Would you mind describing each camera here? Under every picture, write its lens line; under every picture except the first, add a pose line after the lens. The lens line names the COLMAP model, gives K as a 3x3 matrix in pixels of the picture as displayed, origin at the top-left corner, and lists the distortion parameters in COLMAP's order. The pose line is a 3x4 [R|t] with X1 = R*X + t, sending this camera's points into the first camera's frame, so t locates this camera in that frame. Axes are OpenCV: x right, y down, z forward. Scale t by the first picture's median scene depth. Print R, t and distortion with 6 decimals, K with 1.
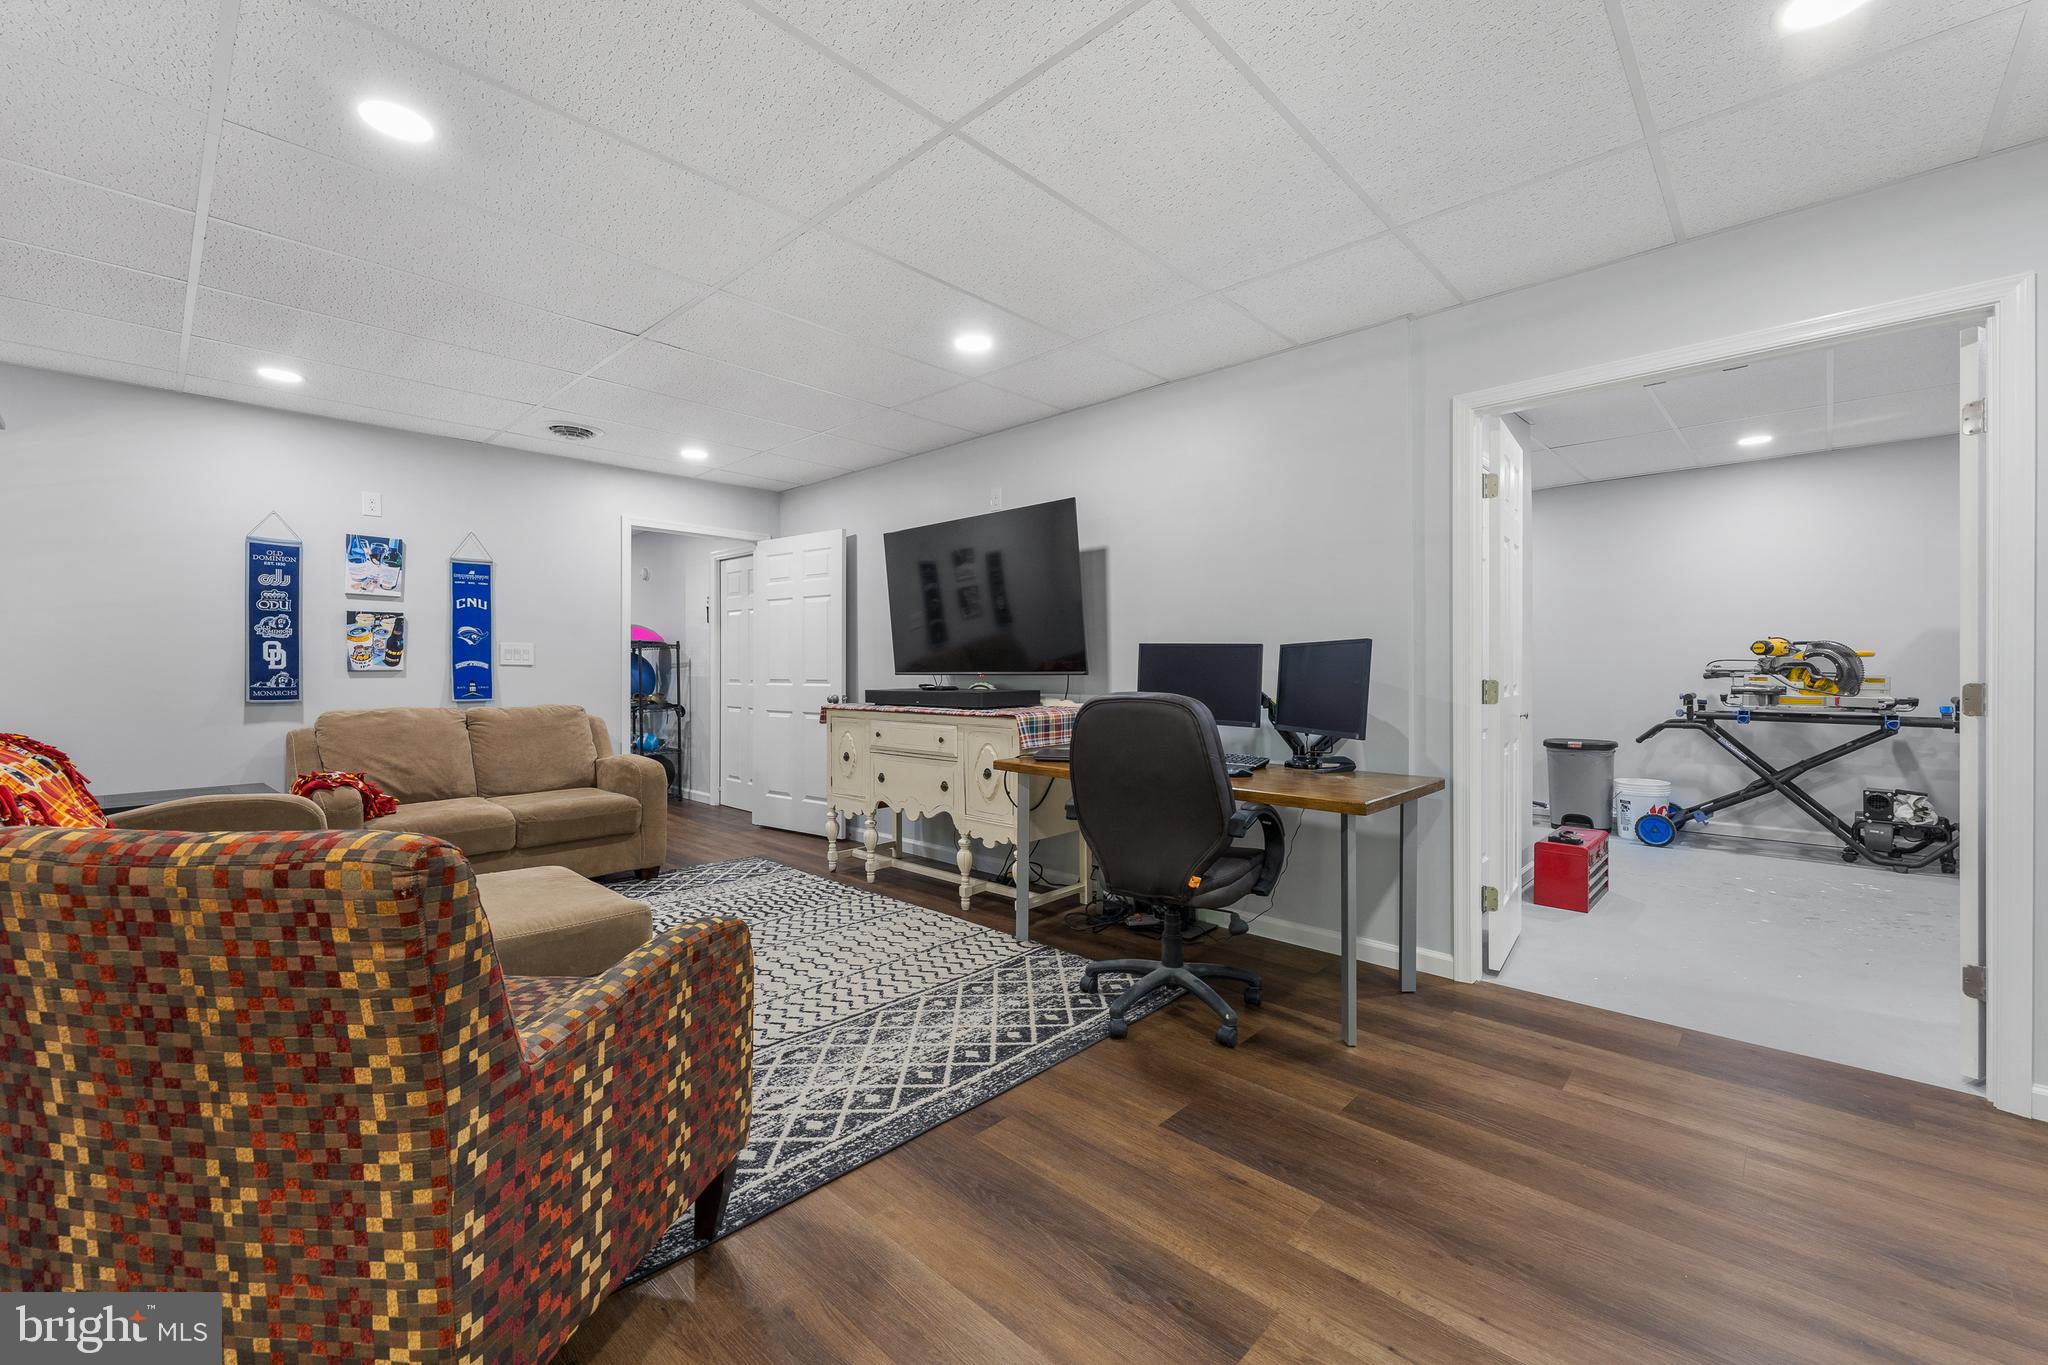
lens RADIAL K [[833.6, 0, 1022.3], [0, 833.6, 668.2], [0, 0, 1]] dist [0.000603, 0.000102]
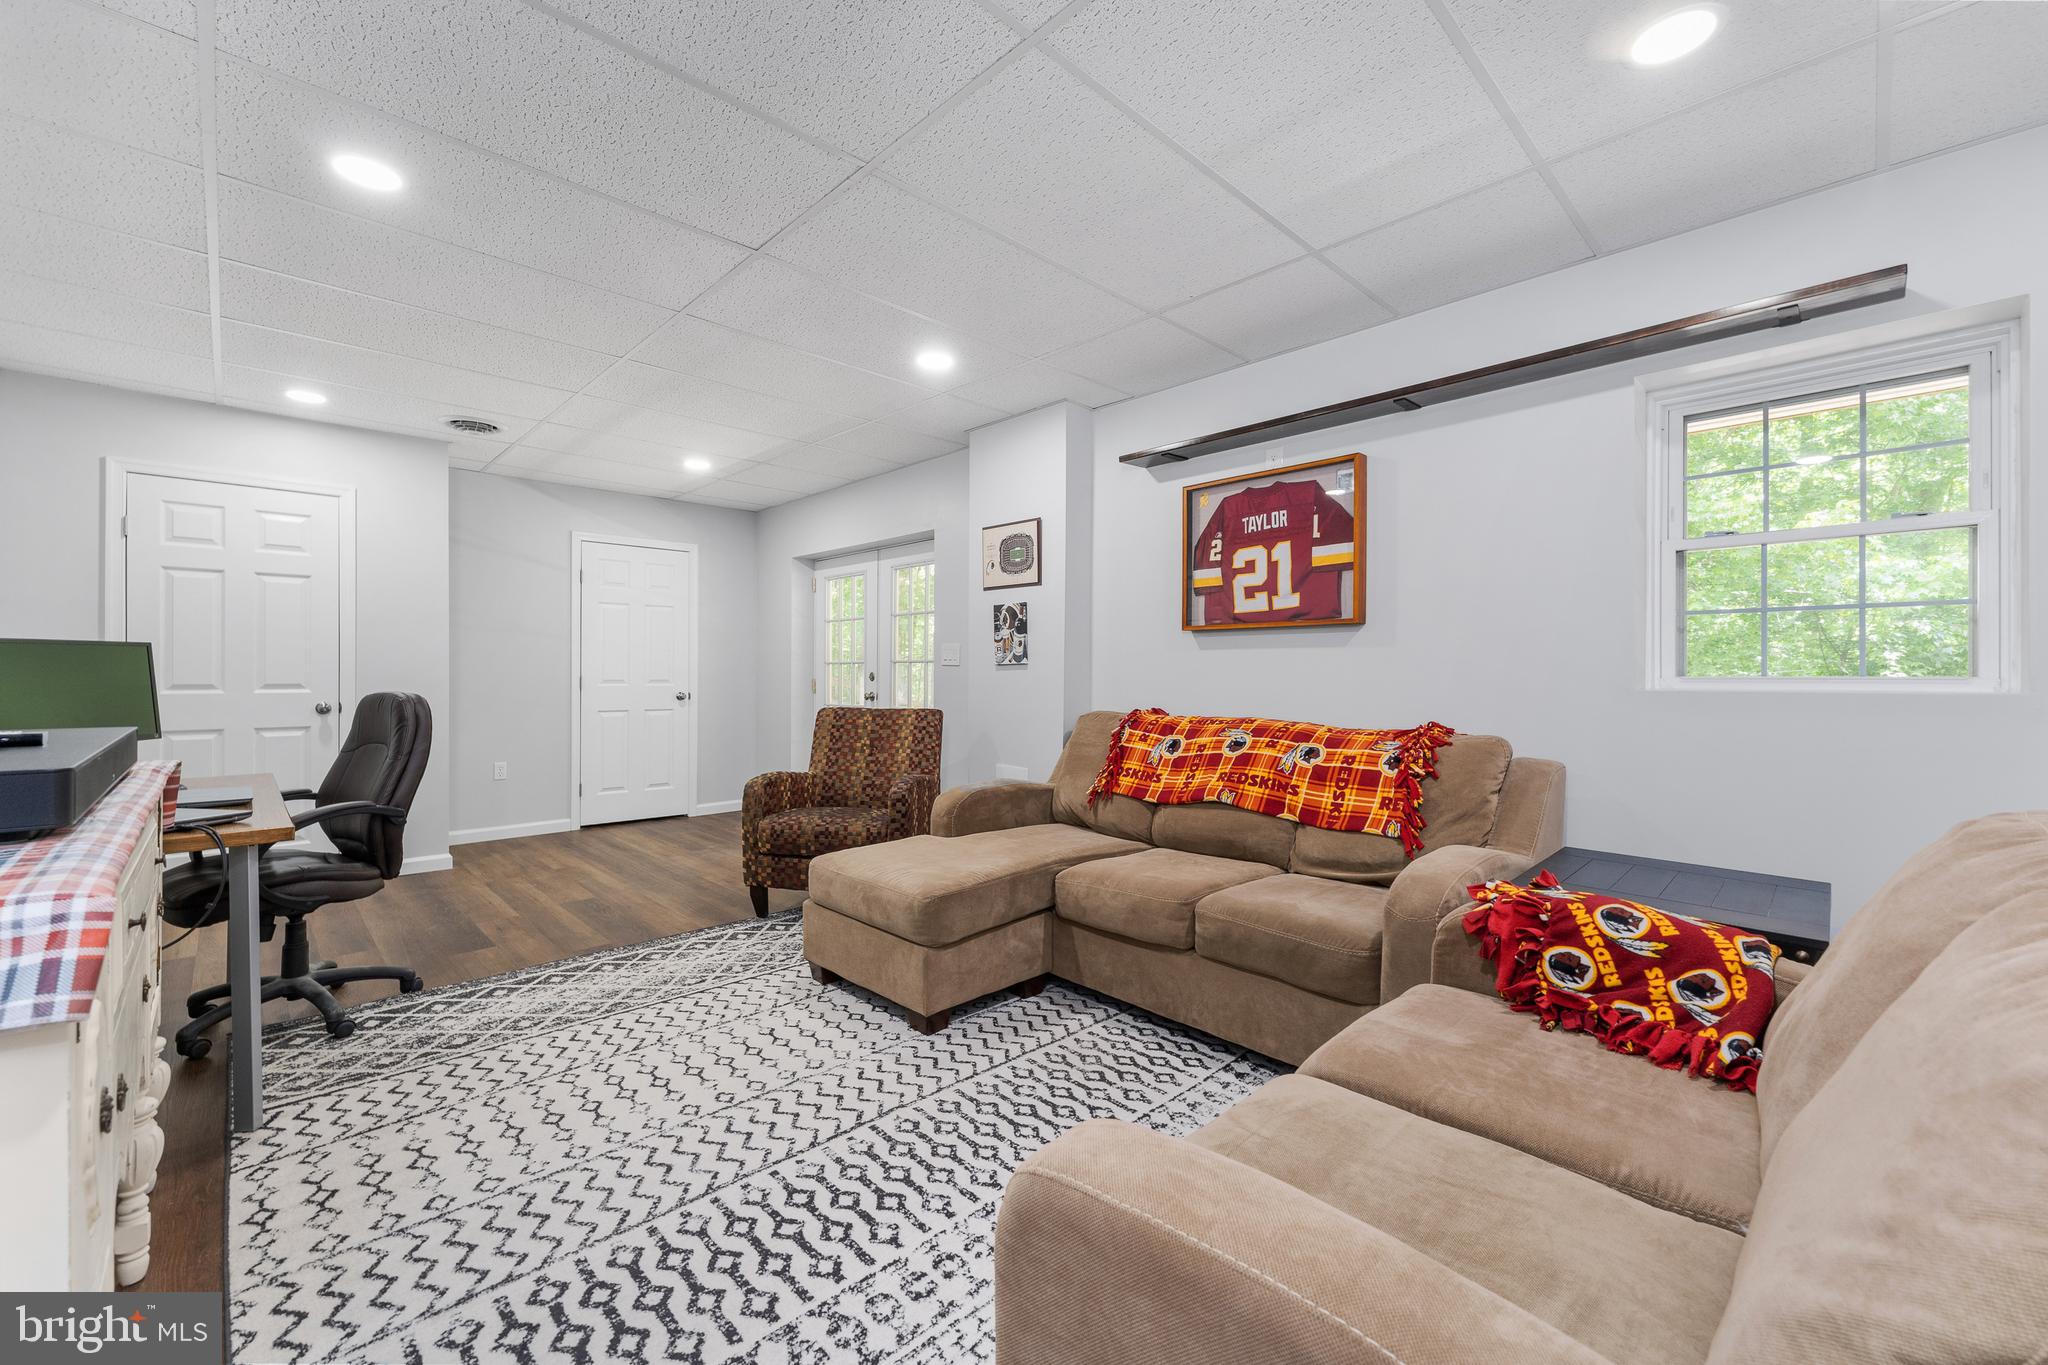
lens RADIAL K [[833.6, 0, 1022.3], [0, 833.6, 668.2], [0, 0, 1]] dist [0.000603, 0.000102]
pose [[-0.998786, 0.001927, 0.049213, -0.590192], [0.001735, 0.999991, -0.003937, 0.003000], [-0.049221, -0.003847, -0.998781, 1.596539]]
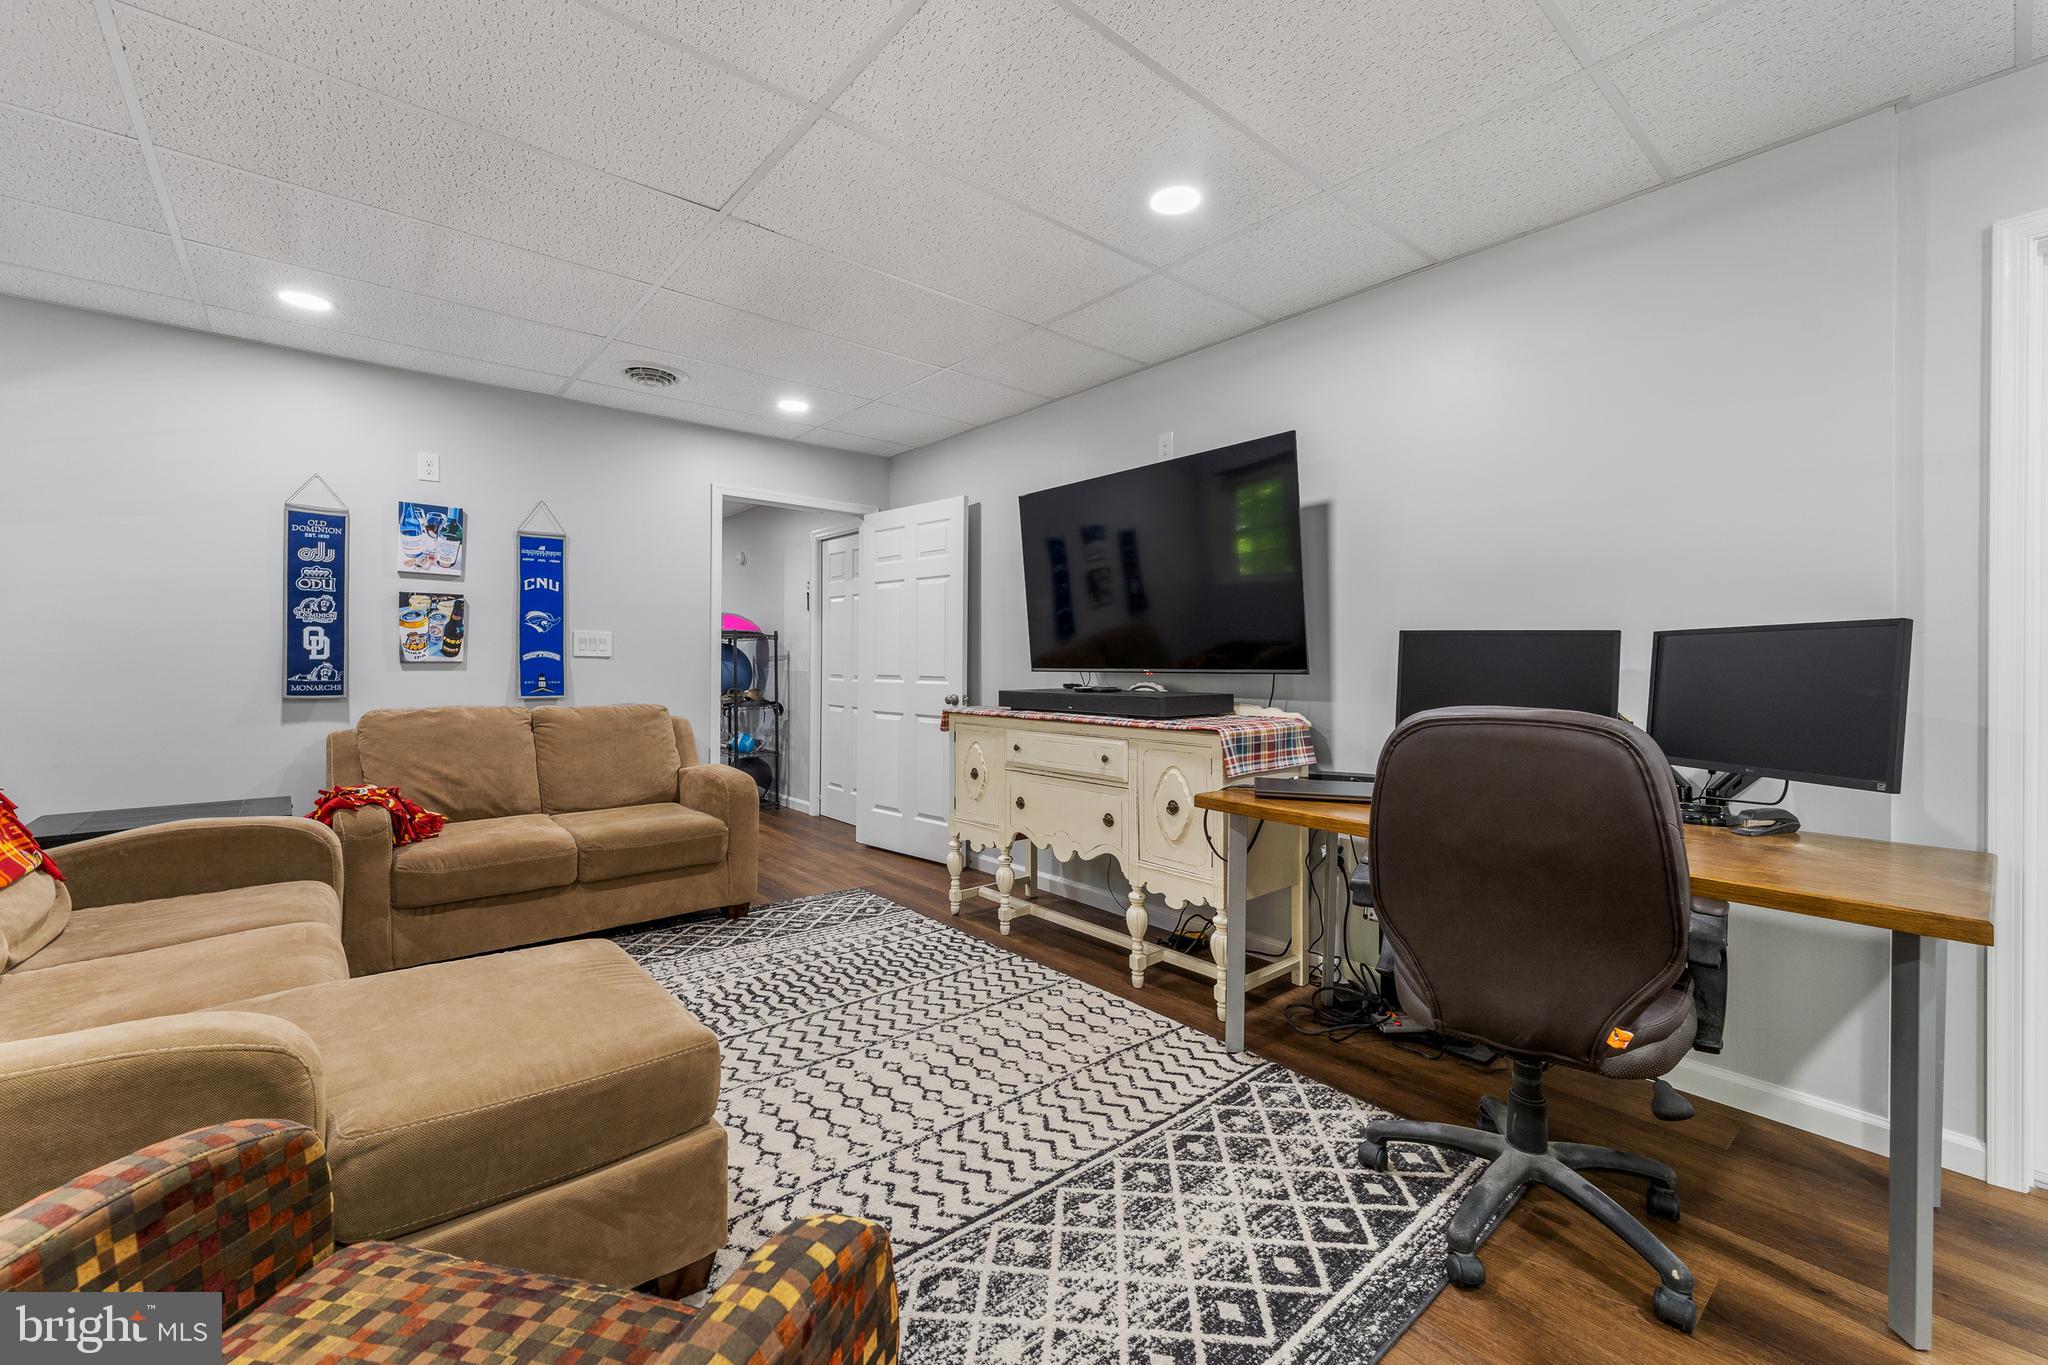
lens RADIAL K [[838.8, 0, 1020.3], [0, 838.8, 664.0], [0, 0, 1]] dist [0.001153, 0.000143]
pose [[0.993620, 0.006797, -0.112579, -0.104566], [-0.006662, 0.999977, 0.001575, -0.000473], [0.112587, -0.000815, 0.993642, 0.279035]]
